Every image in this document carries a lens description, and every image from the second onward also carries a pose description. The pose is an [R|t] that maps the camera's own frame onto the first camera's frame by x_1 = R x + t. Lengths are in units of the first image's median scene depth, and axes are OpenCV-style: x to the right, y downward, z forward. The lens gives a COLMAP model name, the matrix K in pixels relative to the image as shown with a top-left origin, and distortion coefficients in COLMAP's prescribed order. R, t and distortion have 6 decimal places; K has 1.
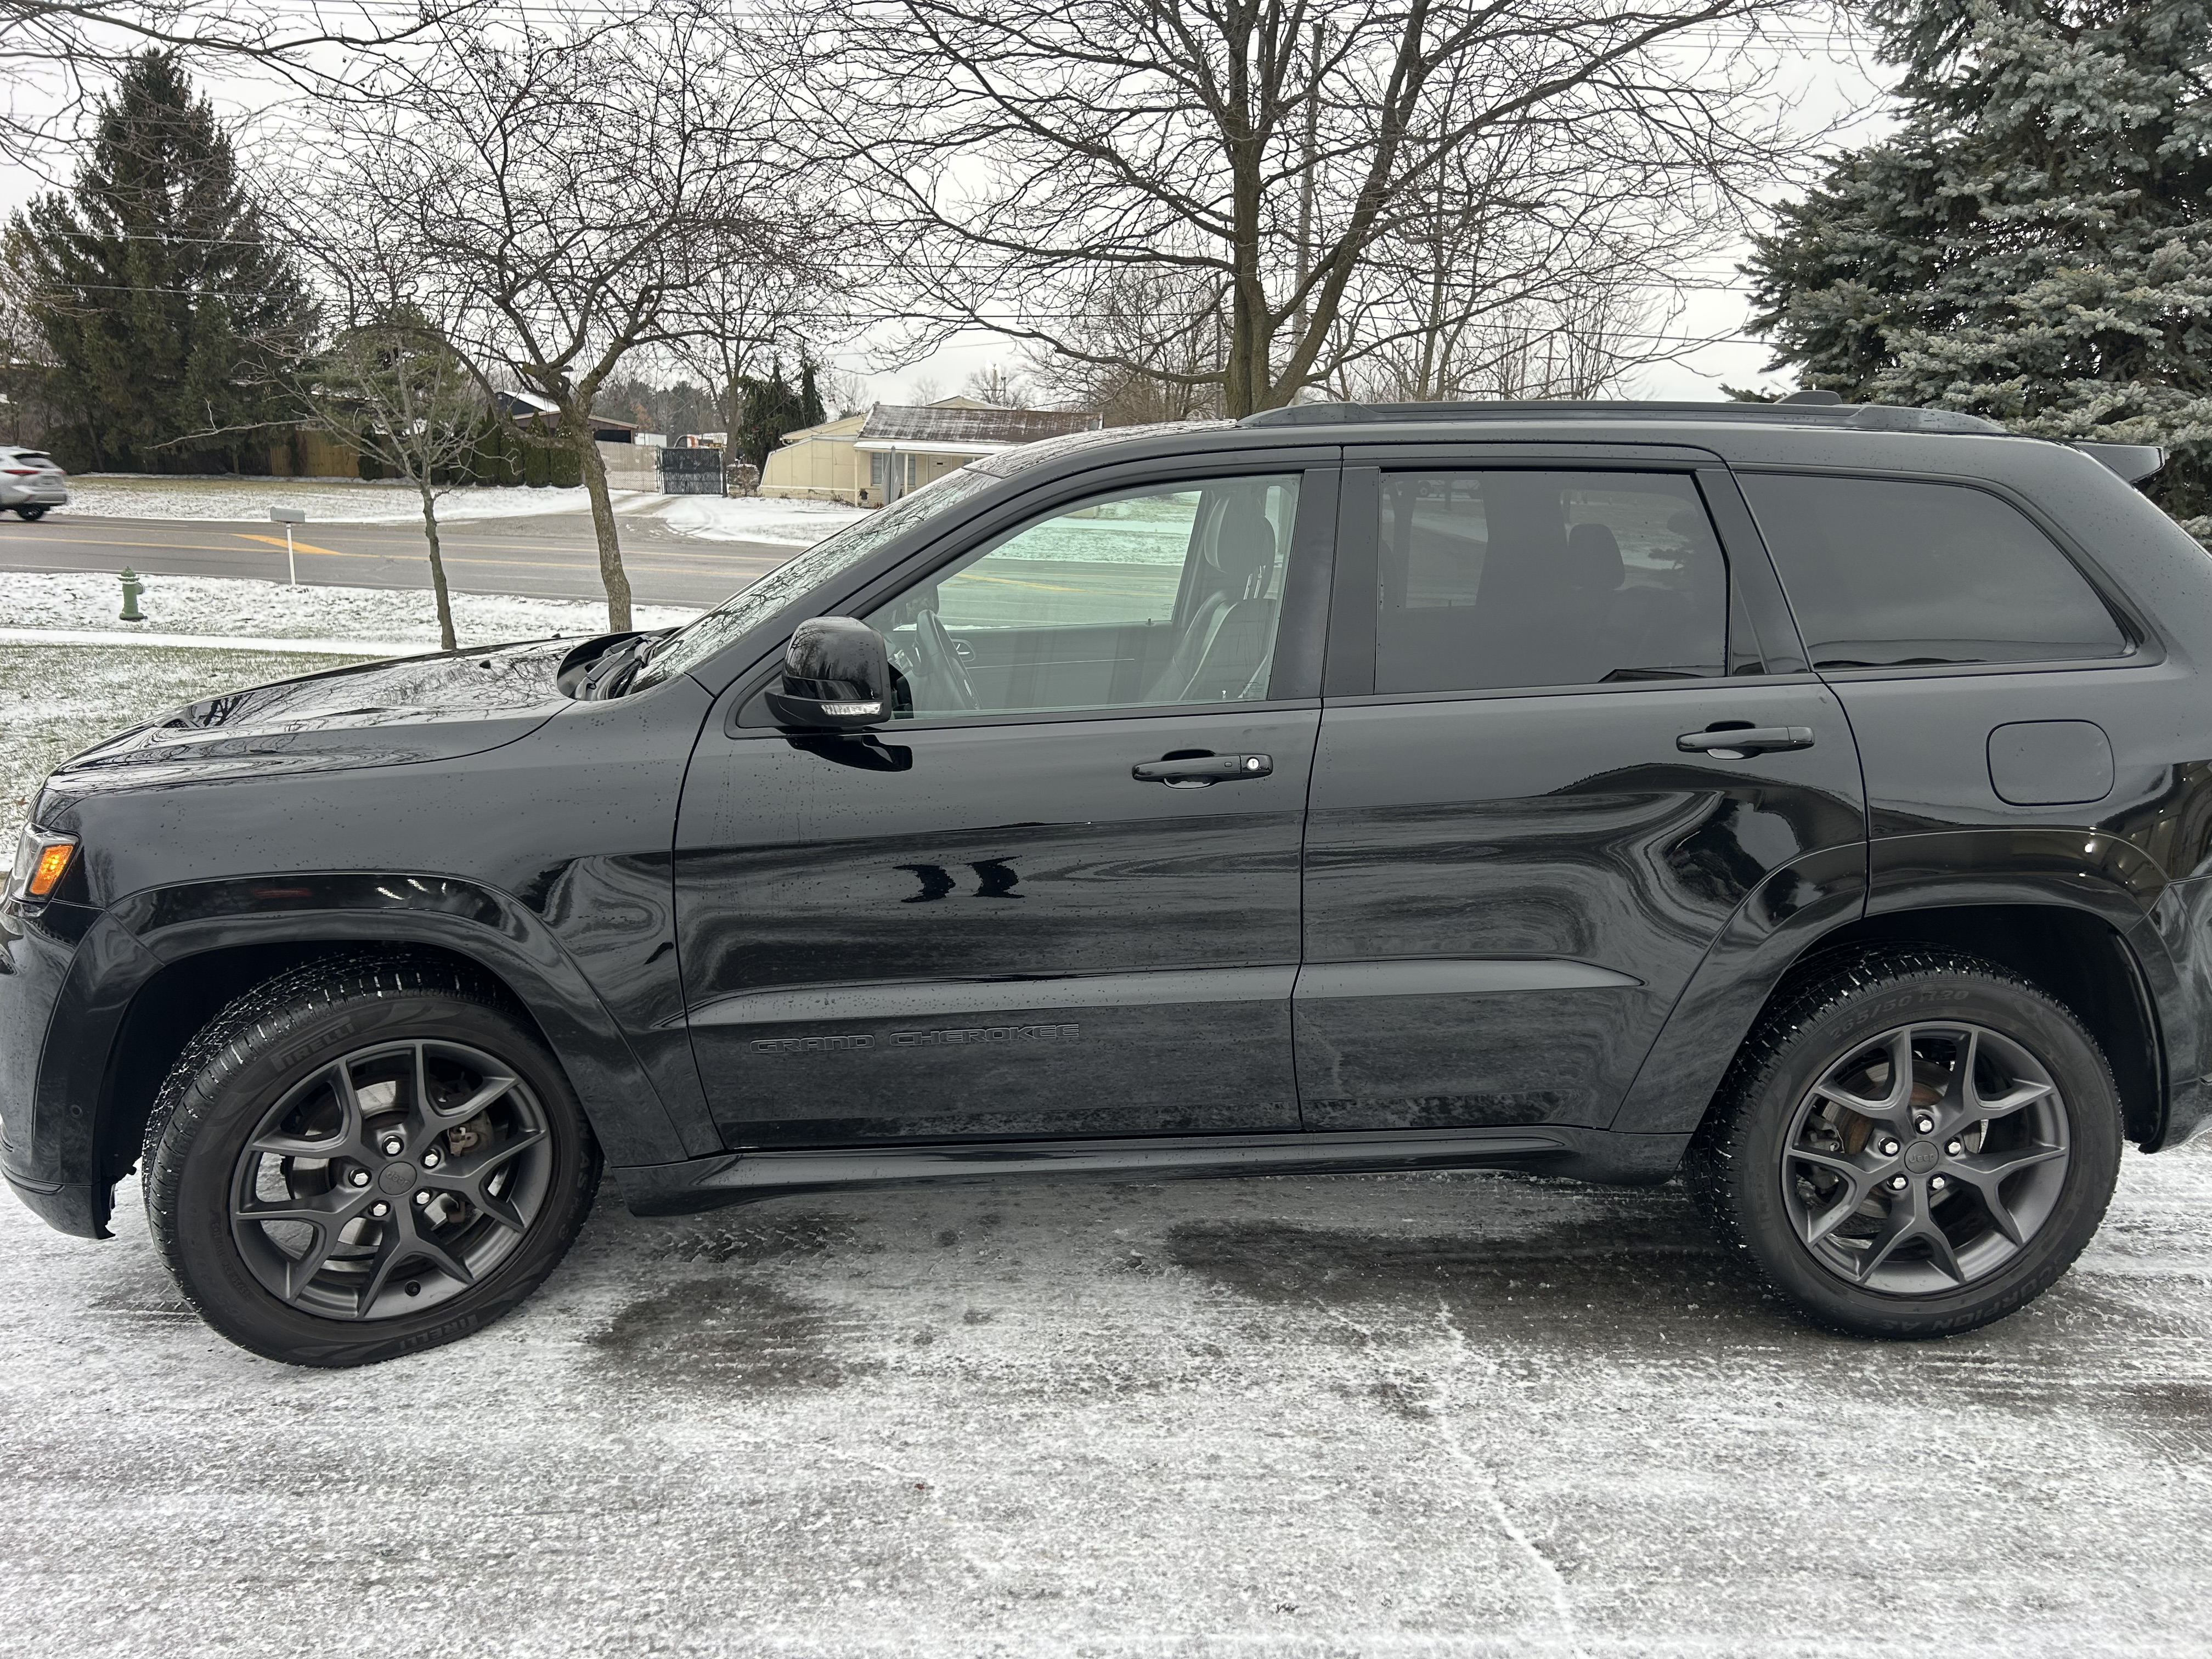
lens RADIAL K [[1653.0, 0, 1089.7], [0, 1653.0, 835.7], [0, 0, 1]] dist [0.053931, -0.052609]
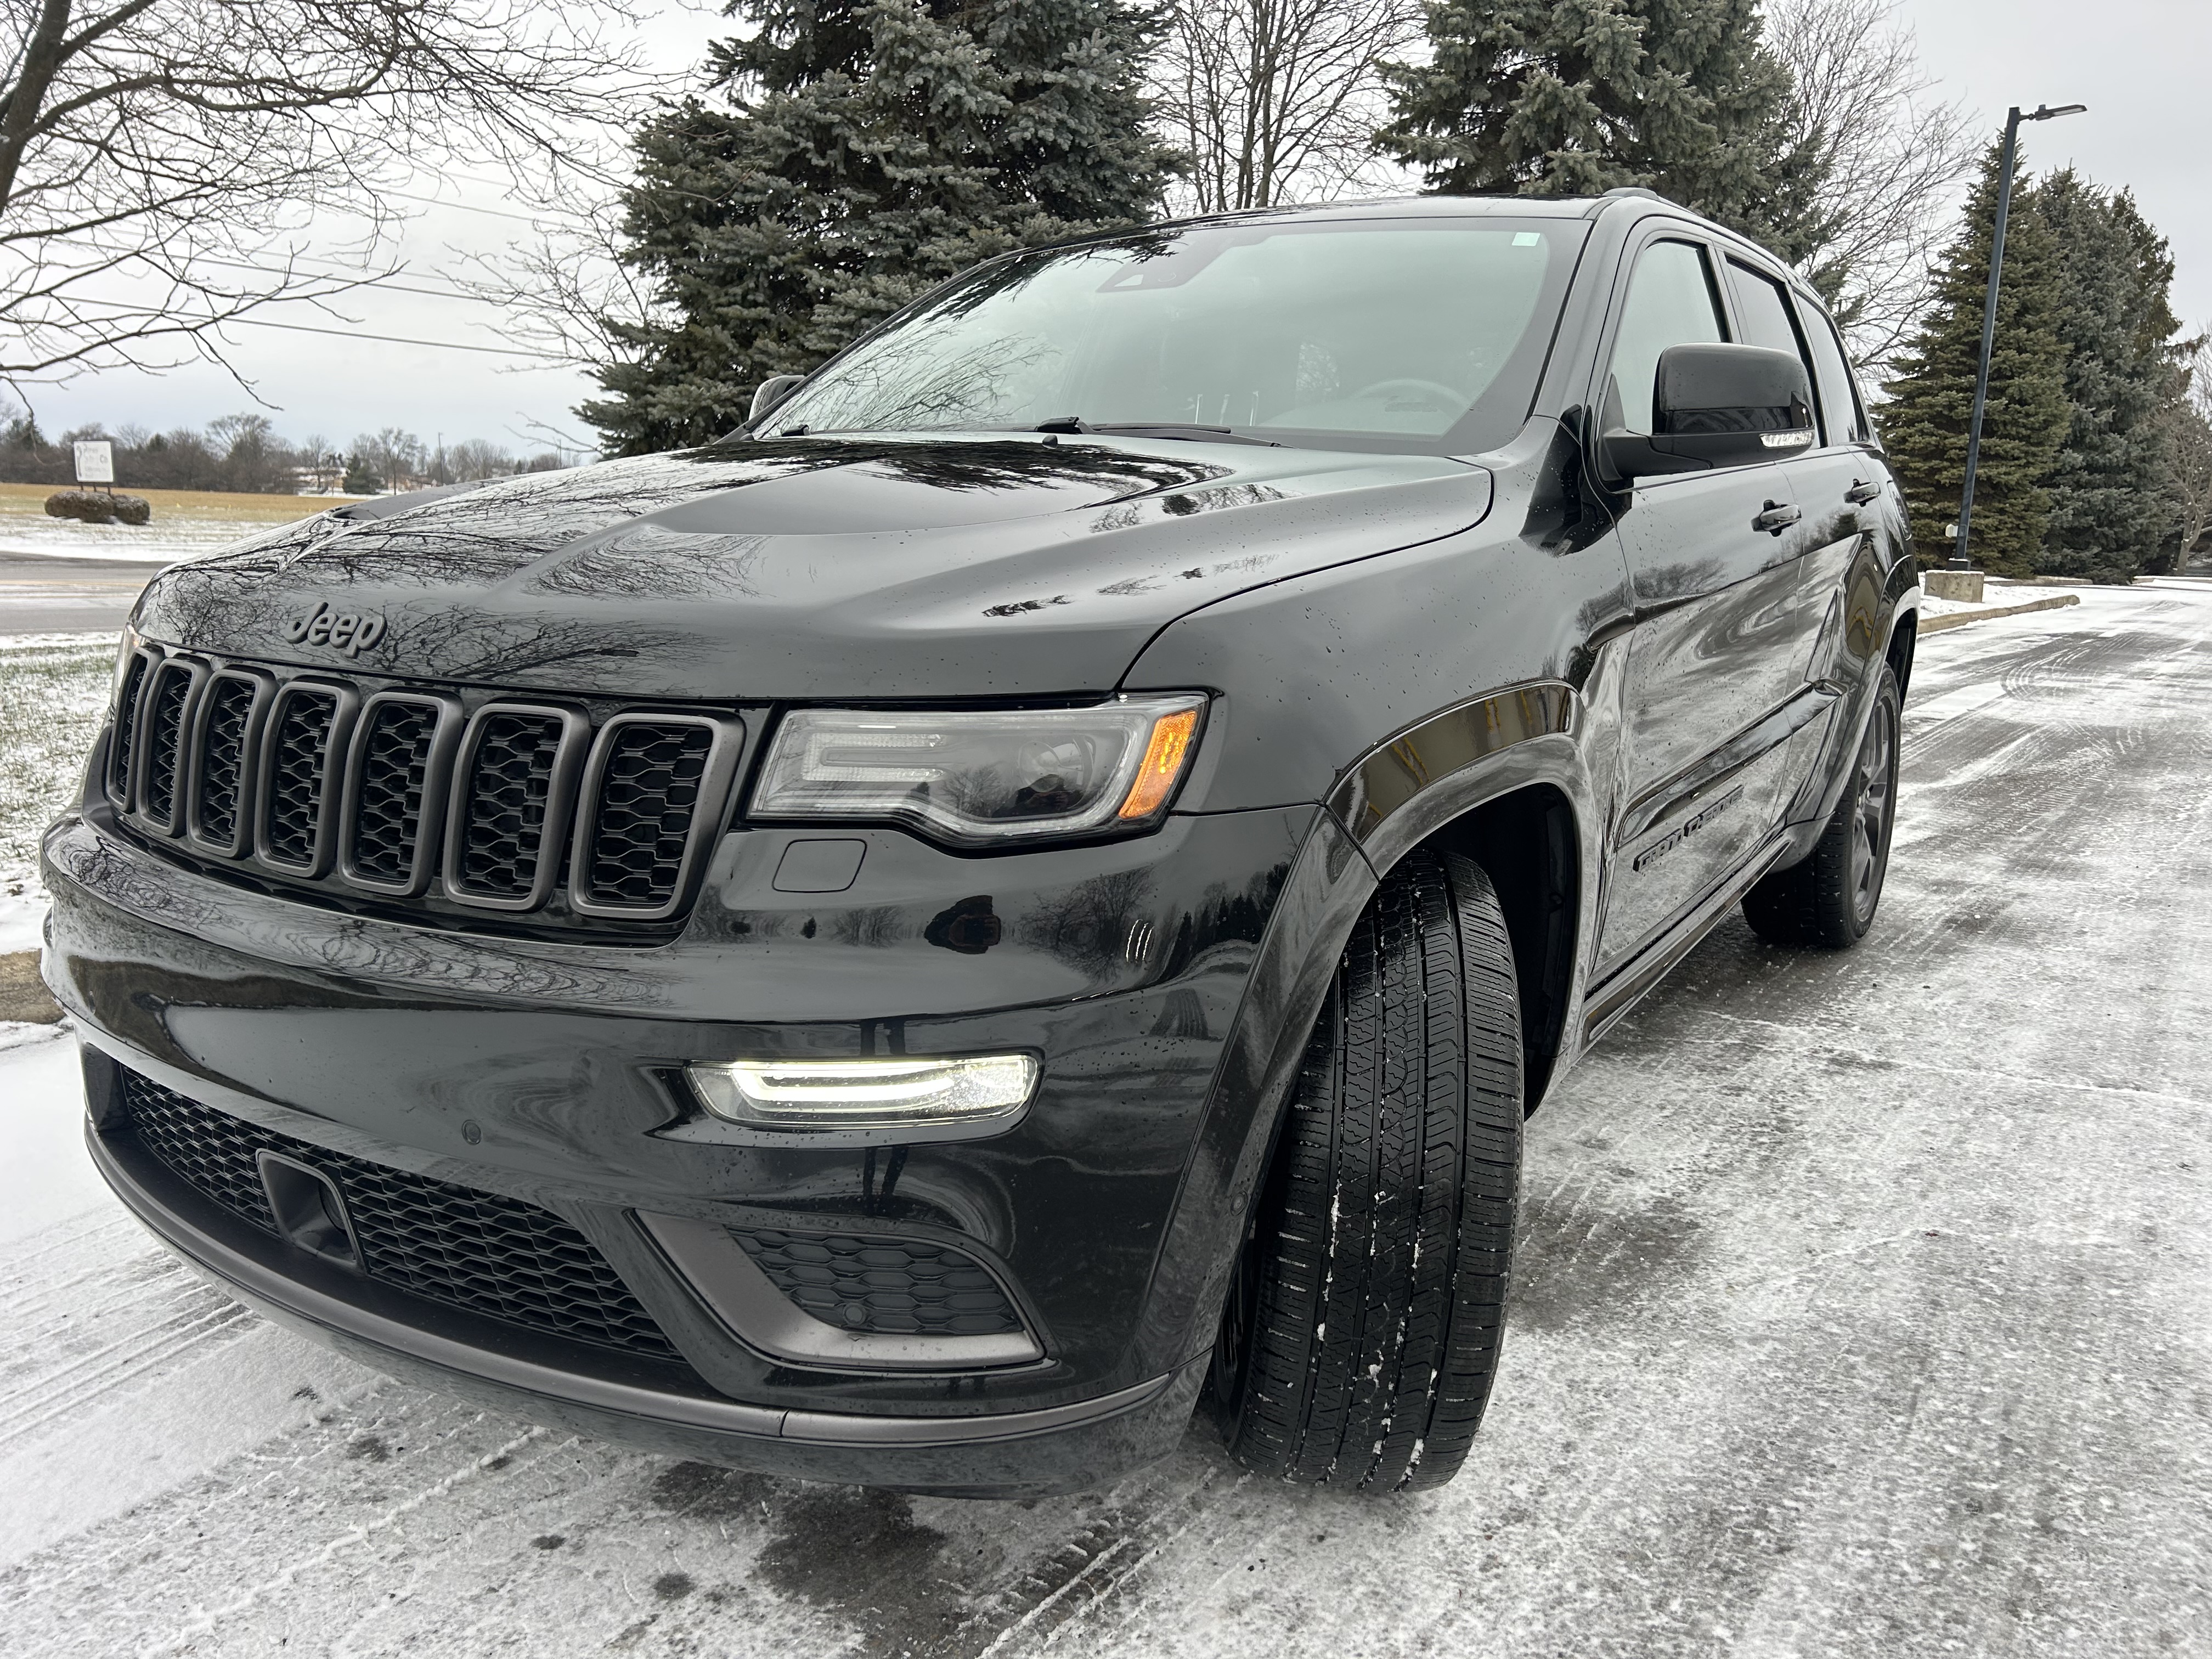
lens RADIAL K [[1653.0, 0, 1109.6], [0, 1653.0, 830.8], [0, 0, 1]] dist [0.053931, -0.052609]
pose [[0.592286, -0.166593, 0.788317, -0.985064], [0.166399, 0.982590, 0.082628, -0.003548], [-0.788358, 0.082236, 0.609695, 0.669295]]
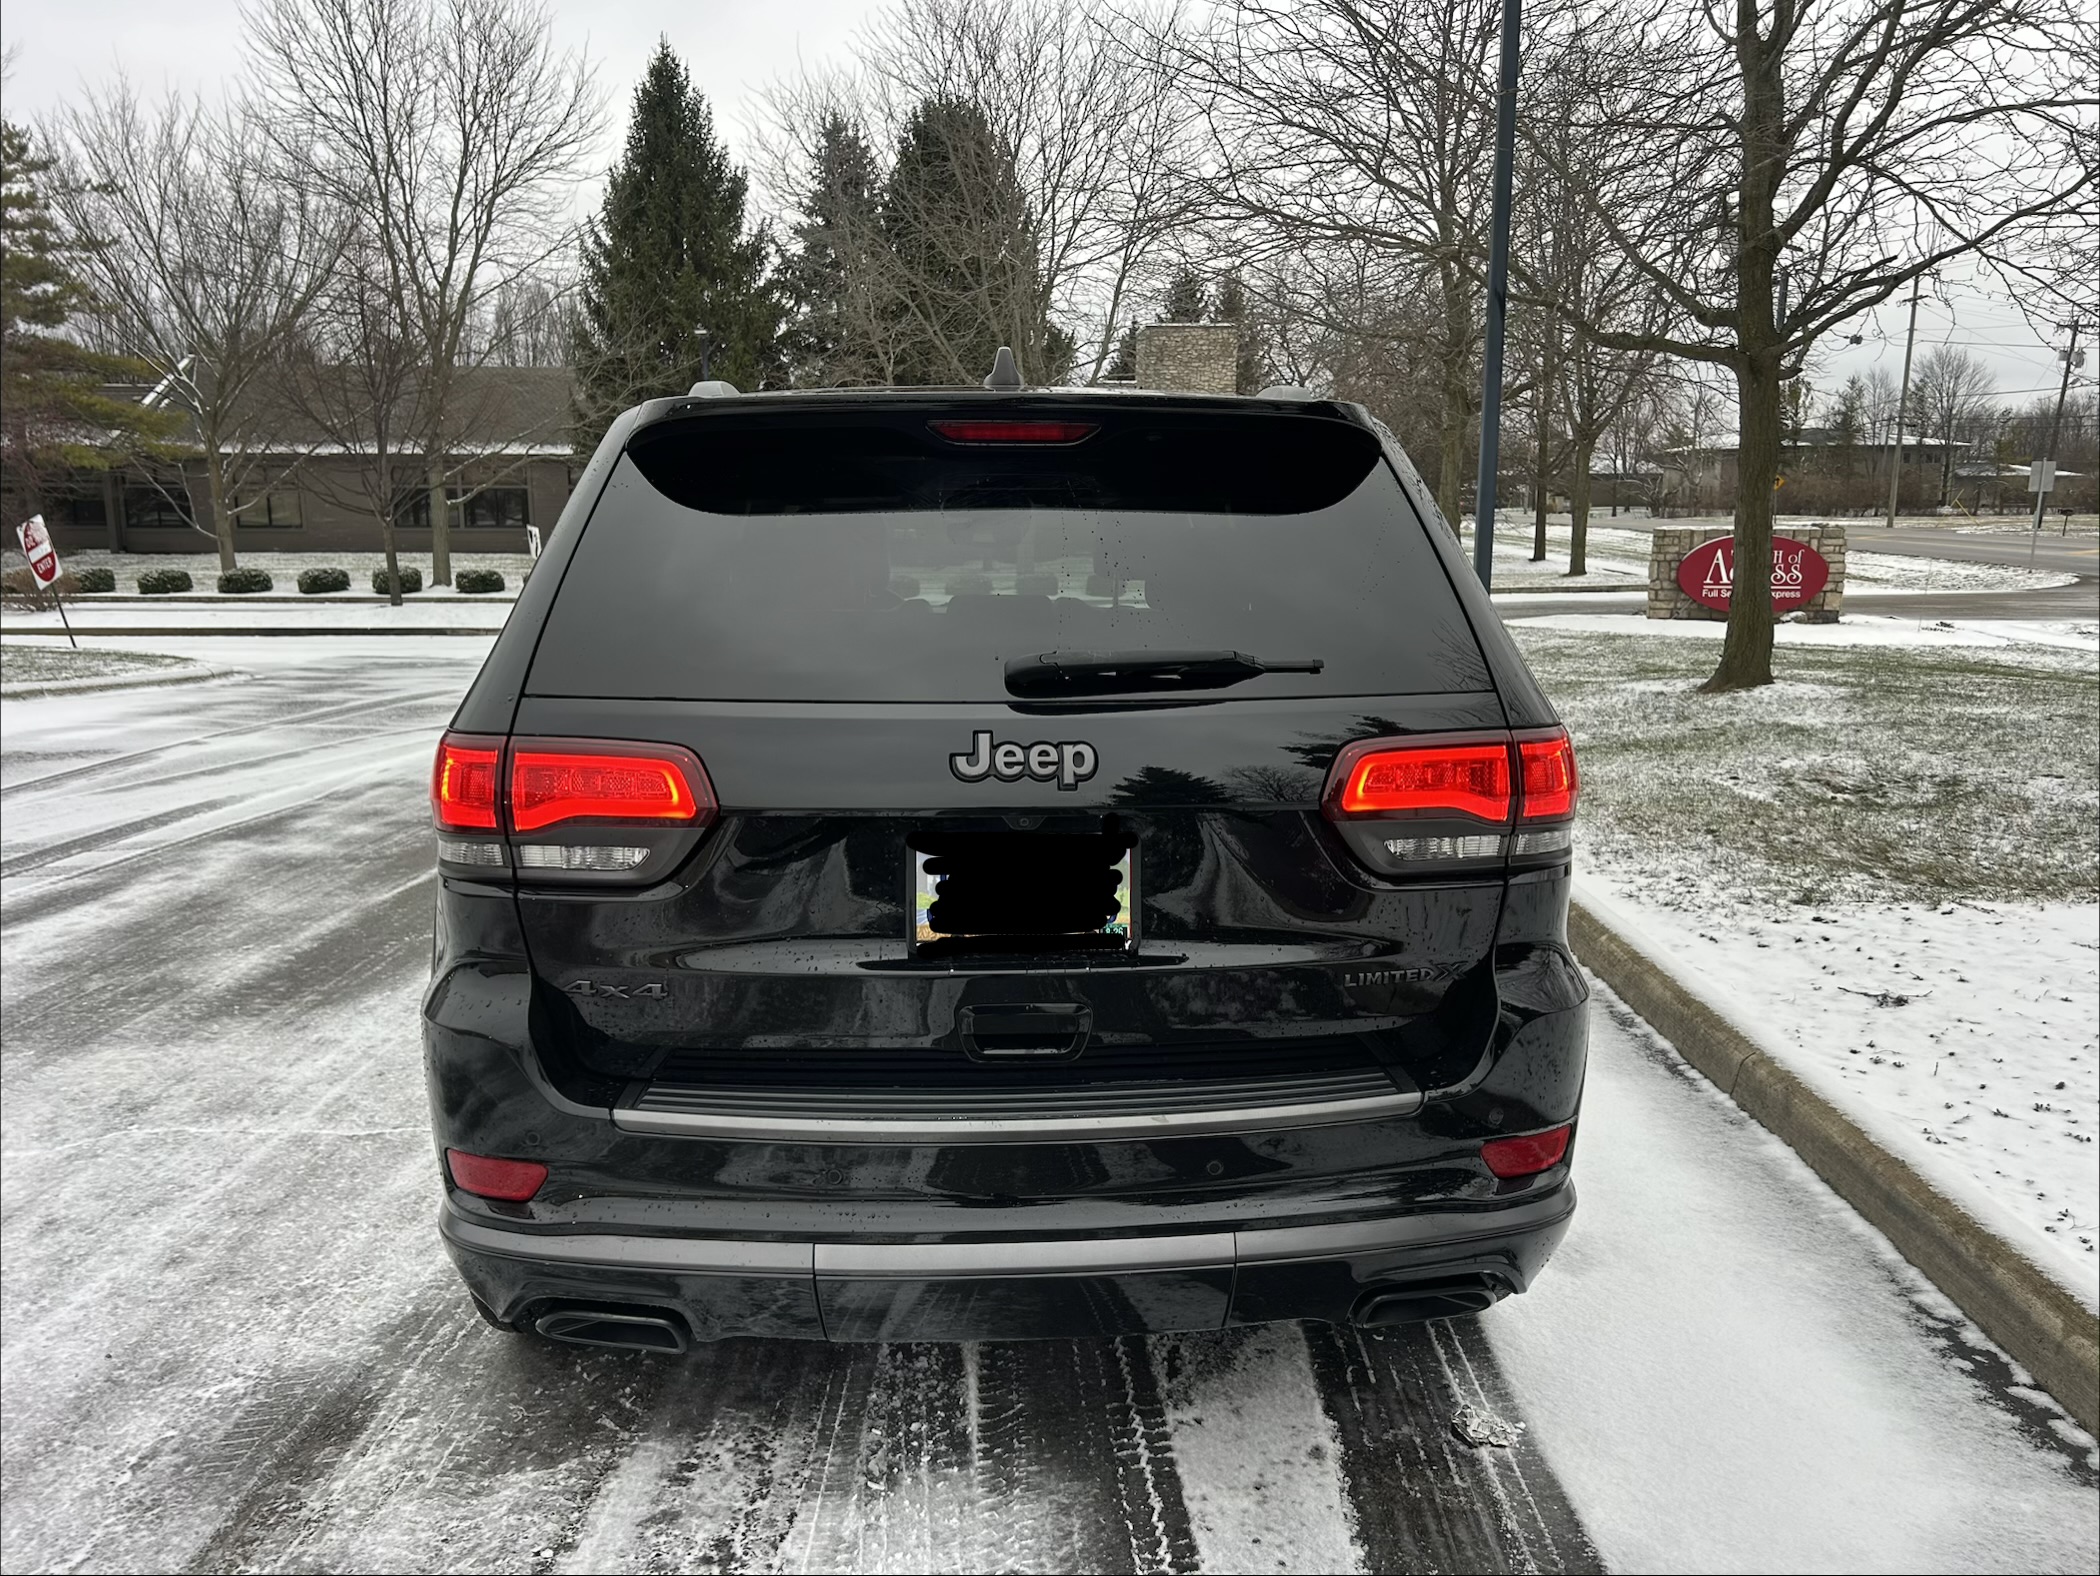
lens RADIAL K [[1591.7, 0, 1062.1], [0, 1591.7, 779.4], [0, 0, 1]] dist [0.029484, -0.006976]
pose [[0.008462, 0.150470, -0.988578, 1.473566], [-0.219633, 0.964752, 0.144963, -0.231917], [0.975546, 0.215898, 0.041212, 1.261930]]
